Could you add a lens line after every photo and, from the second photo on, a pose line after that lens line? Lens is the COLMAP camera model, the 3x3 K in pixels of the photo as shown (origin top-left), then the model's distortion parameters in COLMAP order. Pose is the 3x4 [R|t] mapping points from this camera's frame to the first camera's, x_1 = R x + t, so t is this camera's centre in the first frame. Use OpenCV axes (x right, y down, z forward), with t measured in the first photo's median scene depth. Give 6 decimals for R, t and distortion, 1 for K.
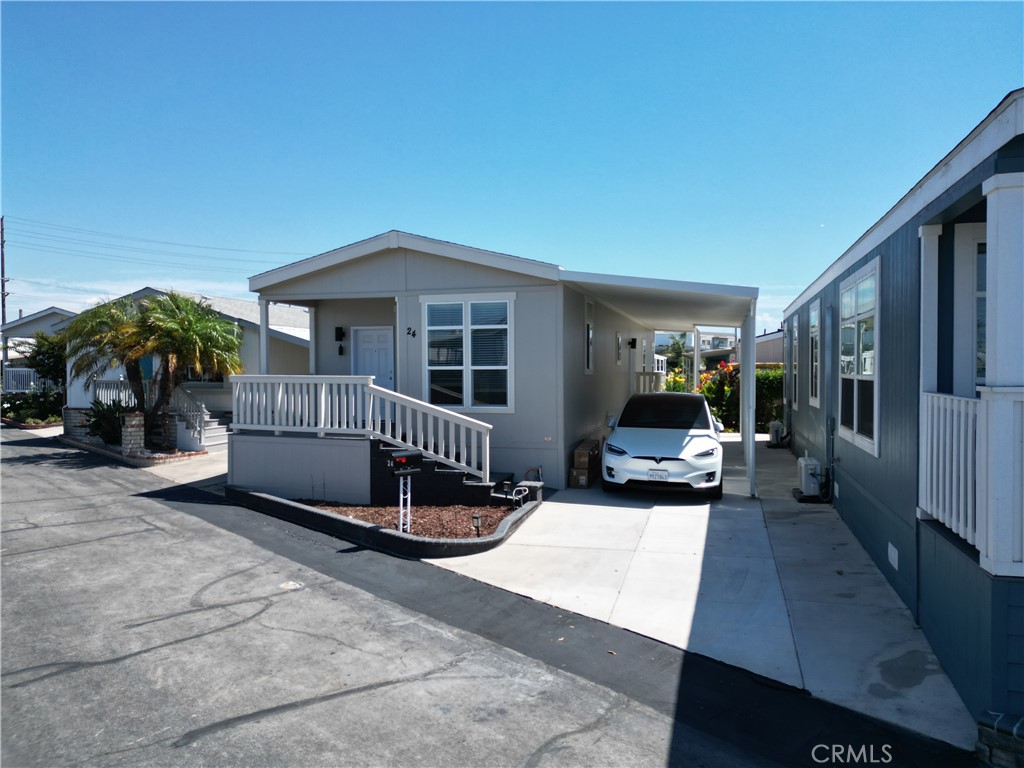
lens RADIAL K [[717.1, 0, 512.0], [0, 717.1, 384.0], [0, 0, 1]] dist [0.076143, -0.070970]
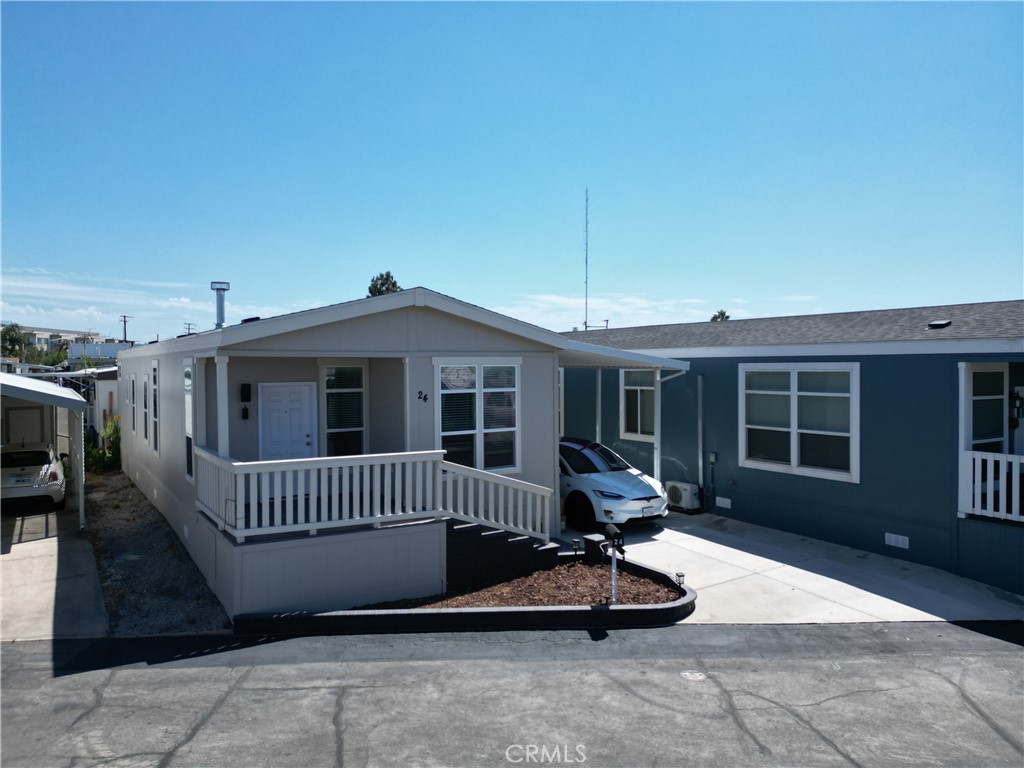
lens RADIAL K [[723.8, 0, 511.3], [0, 723.8, 365.1], [0, 0, 1]] dist [0.023249, -0.007396]
pose [[0.653019, -0.003452, 0.757333, -0.891586], [0.022450, 0.999638, -0.014802, -0.111417], [-0.757008, 0.026668, 0.652861, 0.356018]]
